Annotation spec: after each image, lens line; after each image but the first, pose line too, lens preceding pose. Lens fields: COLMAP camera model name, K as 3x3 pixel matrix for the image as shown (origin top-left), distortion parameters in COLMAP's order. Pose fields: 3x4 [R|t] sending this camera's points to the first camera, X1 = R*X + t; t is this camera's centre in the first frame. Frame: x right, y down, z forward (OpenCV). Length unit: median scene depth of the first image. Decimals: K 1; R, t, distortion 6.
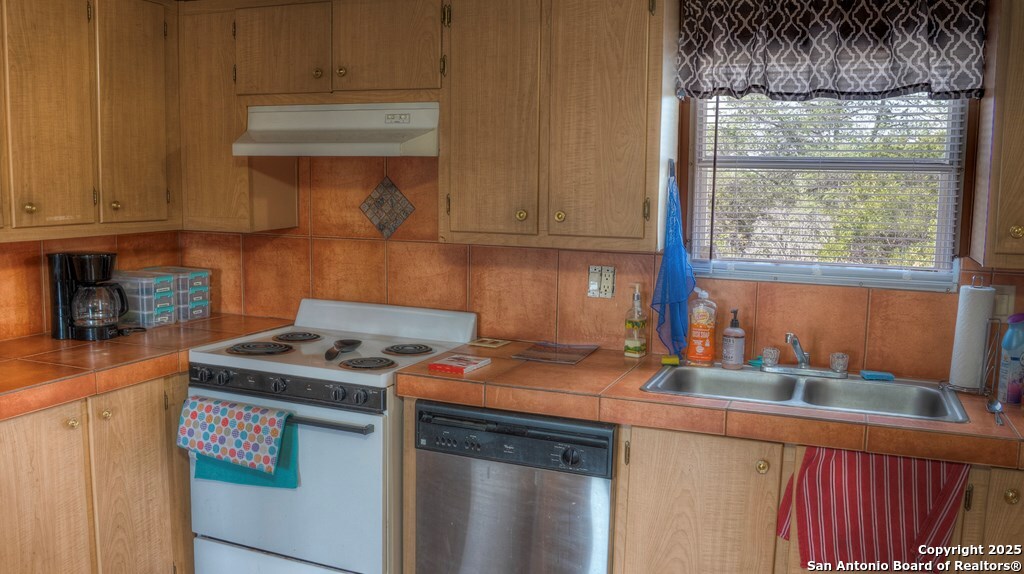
lens RADIAL K [[861.3, 0, 511.8], [0, 861.3, 289.1], [0, 0, 1]] dist [-0.064344, 0.021090]
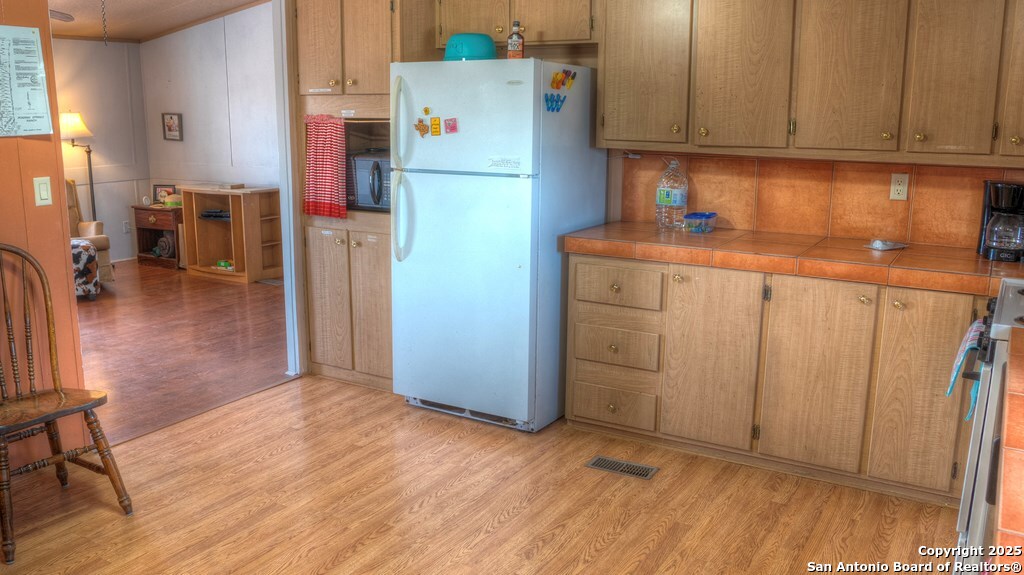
lens RADIAL K [[861.3, 0, 511.5], [0, 861.3, 286.1], [0, 0, 1]] dist [-0.064344, 0.021090]
pose [[-0.154891, 0.184705, -0.970512, 0.805452], [-0.136602, 0.968927, 0.206205, -0.057342], [0.978442, 0.164513, -0.124847, 0.588685]]
